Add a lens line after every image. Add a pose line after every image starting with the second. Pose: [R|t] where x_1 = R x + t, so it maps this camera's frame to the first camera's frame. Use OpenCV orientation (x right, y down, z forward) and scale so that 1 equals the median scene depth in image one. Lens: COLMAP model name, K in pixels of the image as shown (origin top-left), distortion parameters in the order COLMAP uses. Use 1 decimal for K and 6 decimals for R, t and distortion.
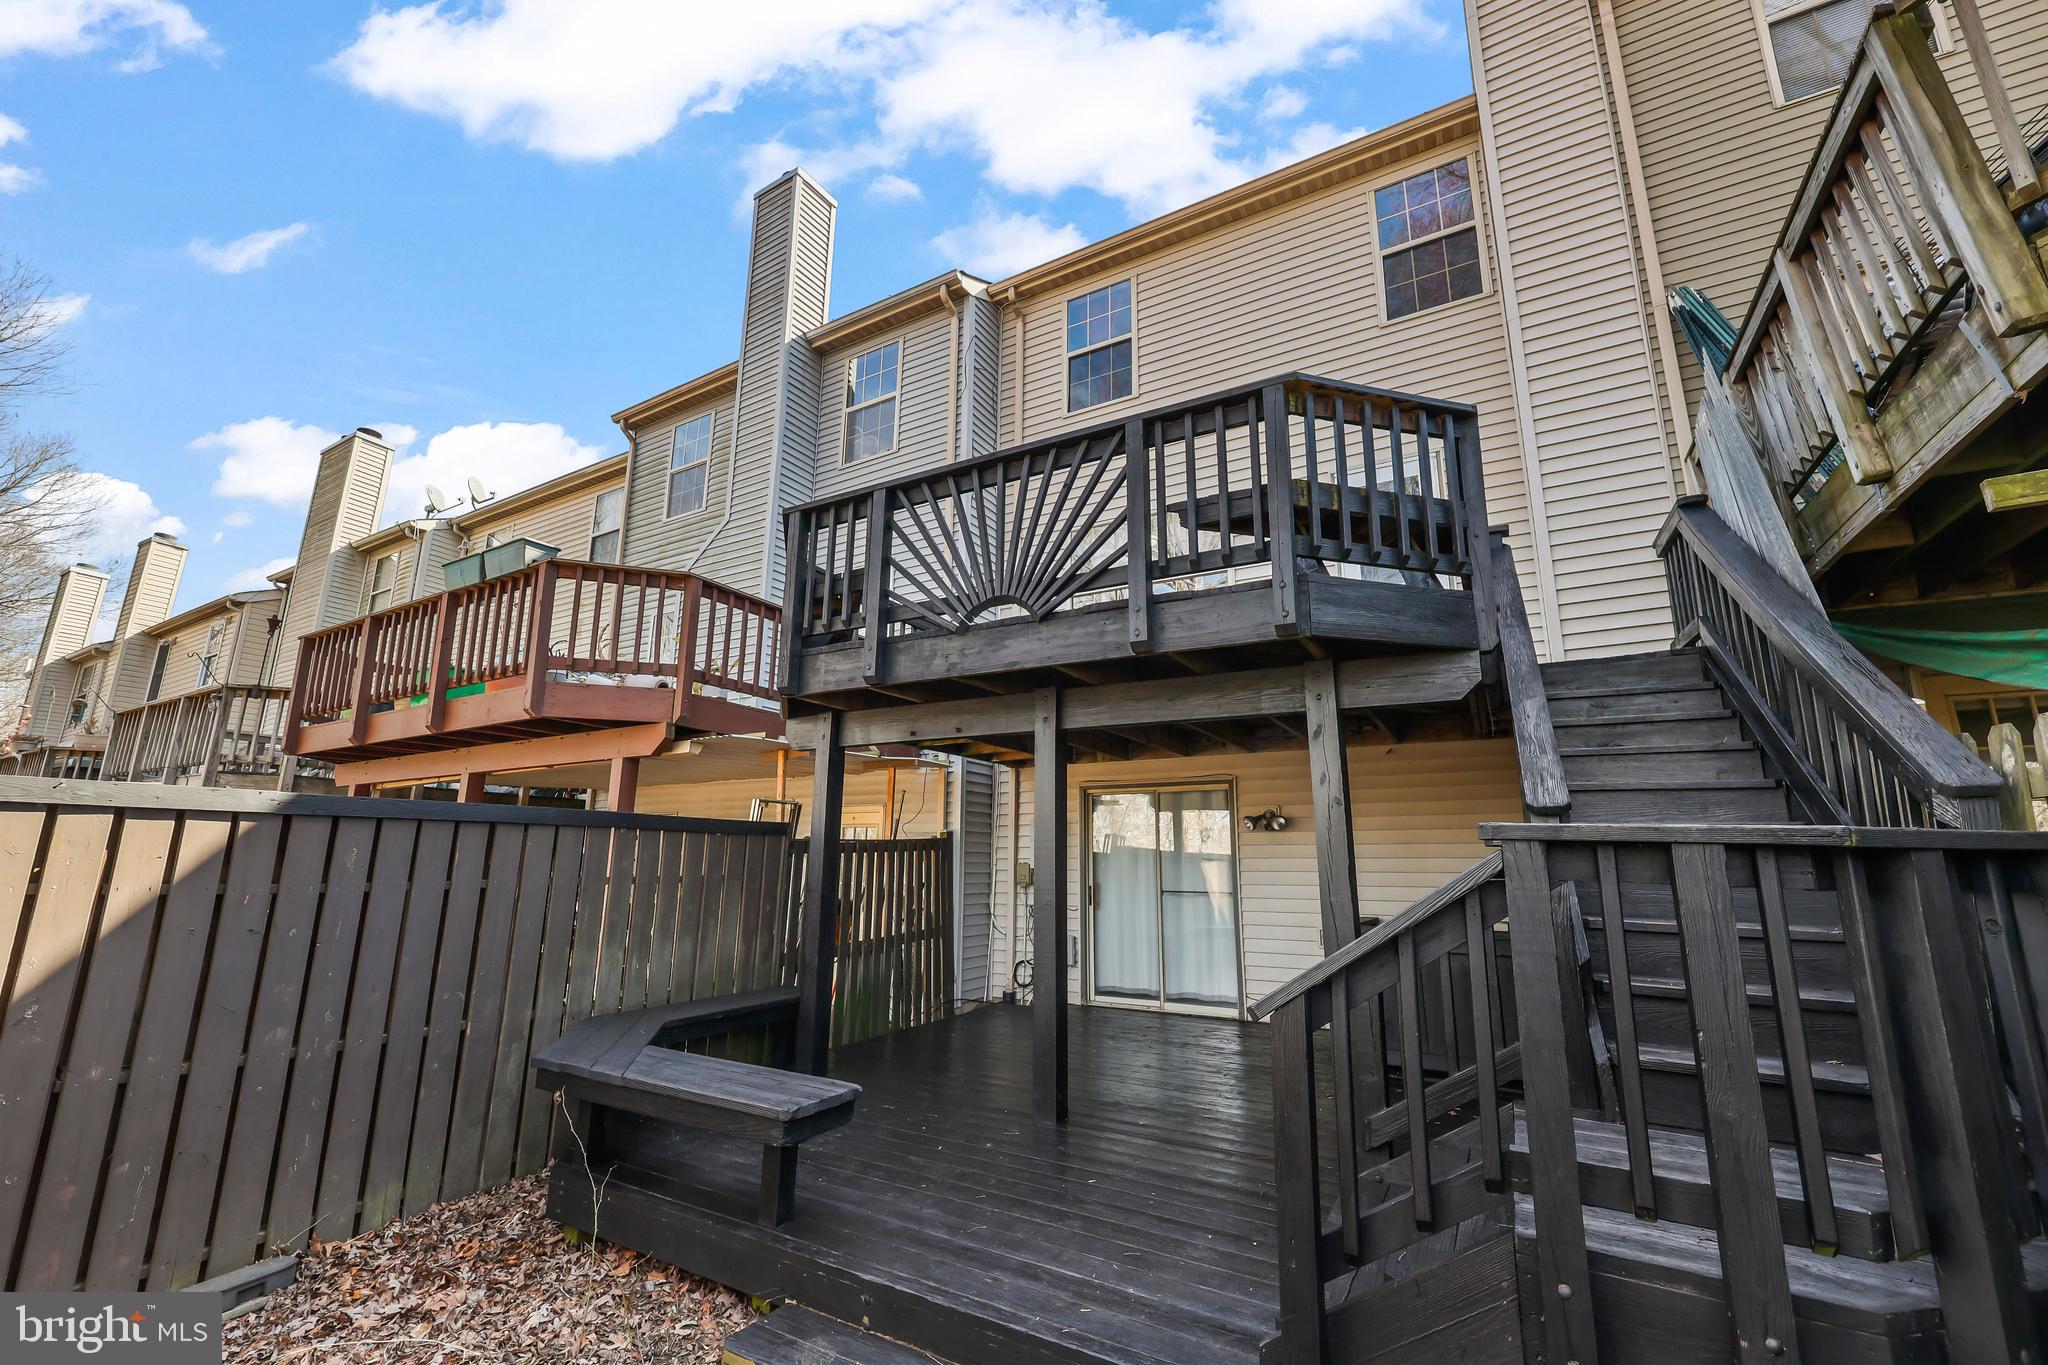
lens RADIAL K [[815.3, 0, 1038.2], [0, 815.3, 683.7], [0, 0, 1]] dist [-0.000807, -0.000174]
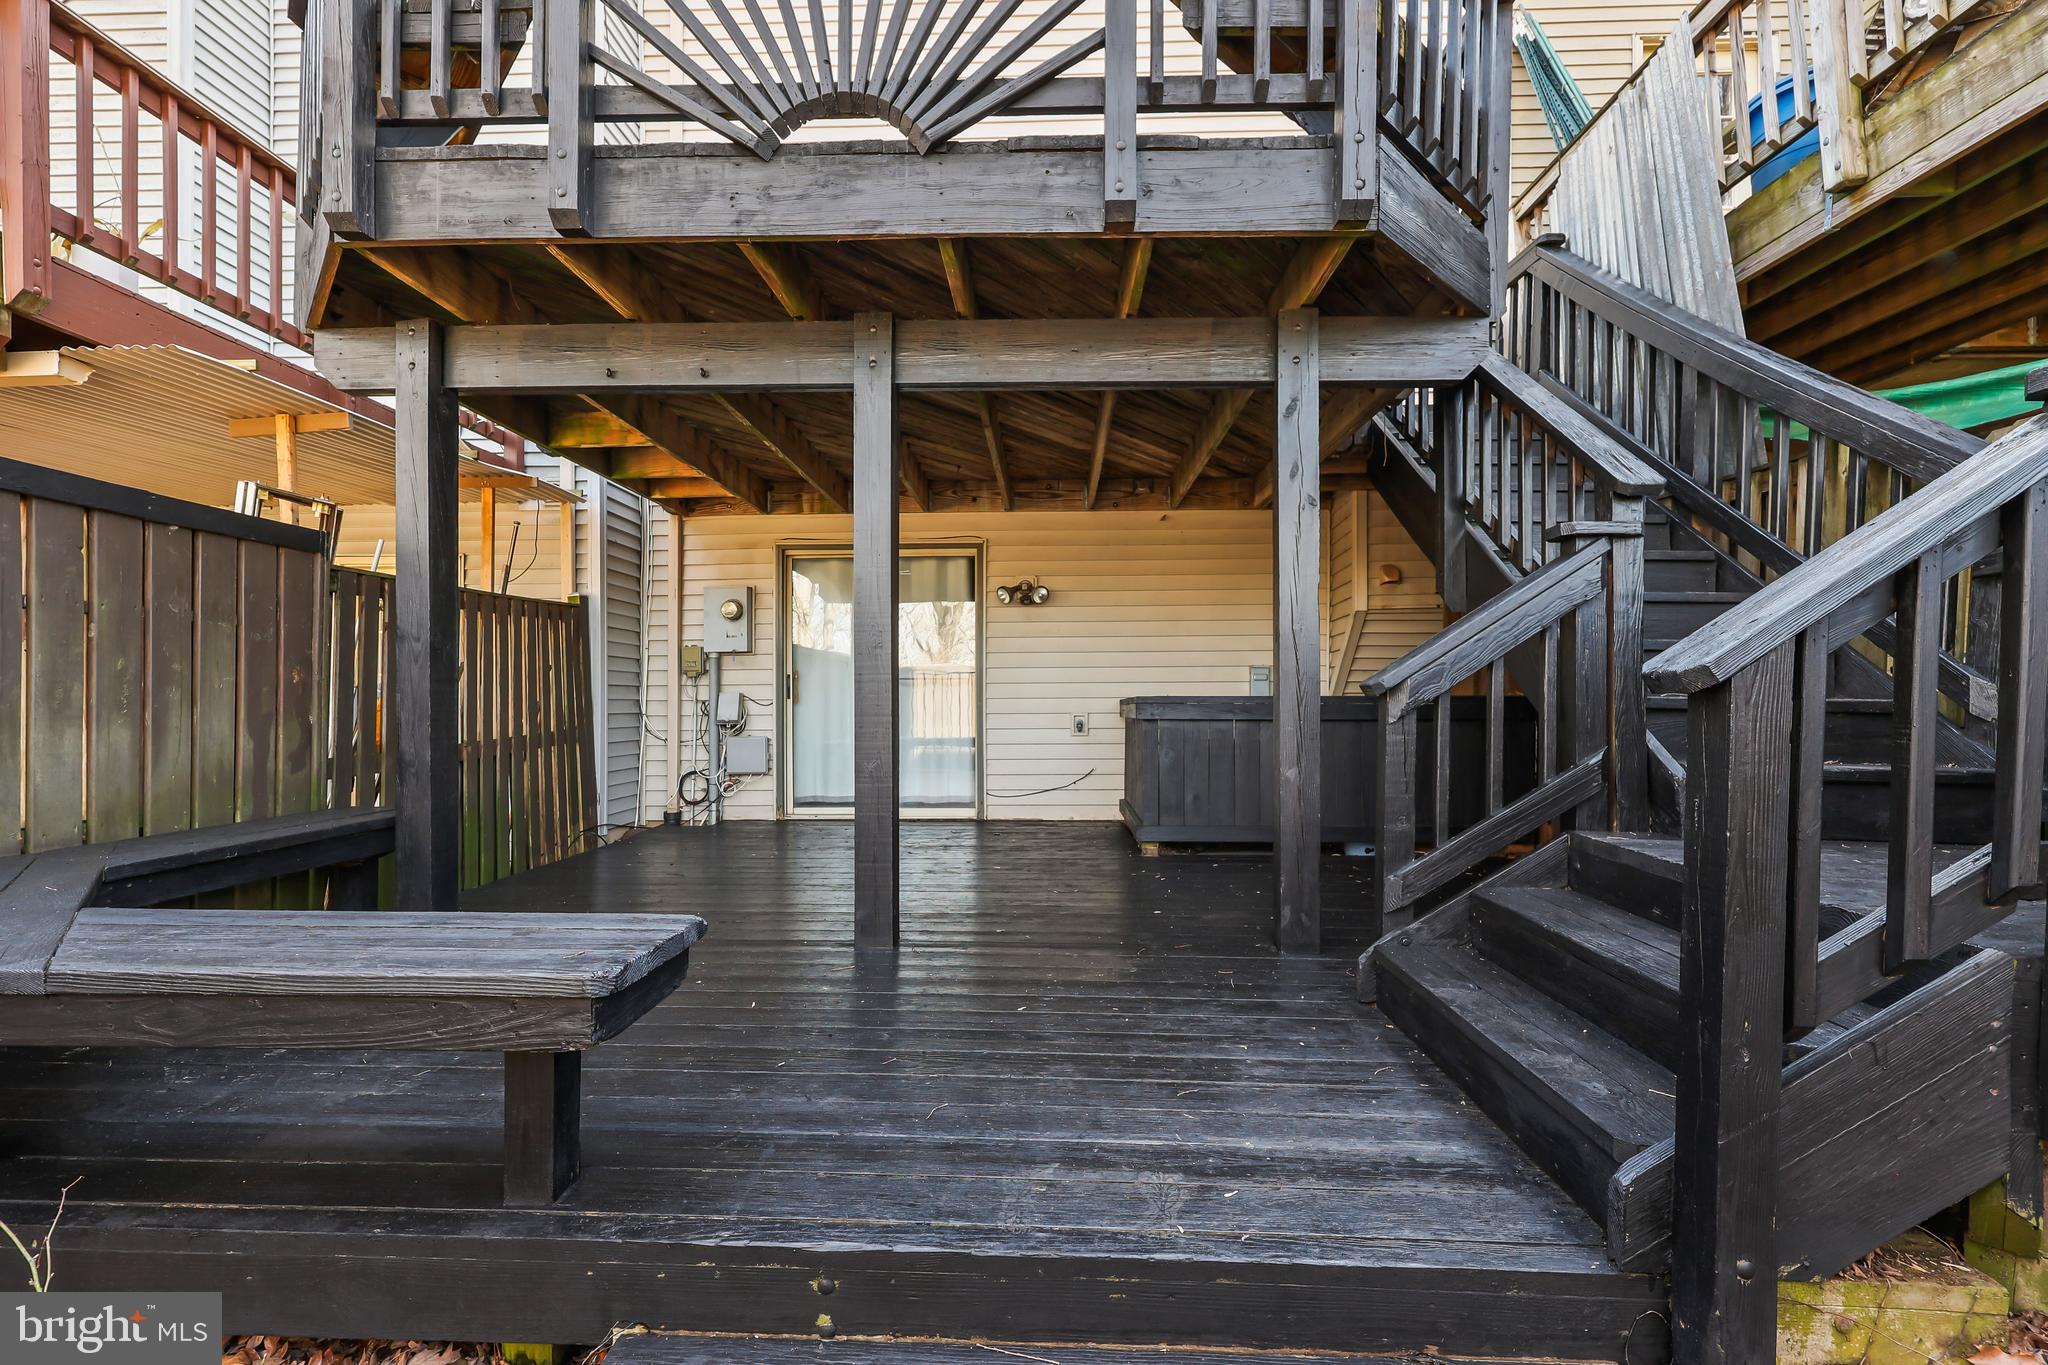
lens RADIAL K [[855.4, 0, 1013.8], [0, 855.4, 702.6], [0, 0, 1]] dist [0.002301, -0.000194]
pose [[0.888032, -0.006760, 0.459733, -0.213188], [-0.092392, 0.976873, 0.192831, 0.172373], [-0.450404, -0.213716, 0.866869, 0.339801]]
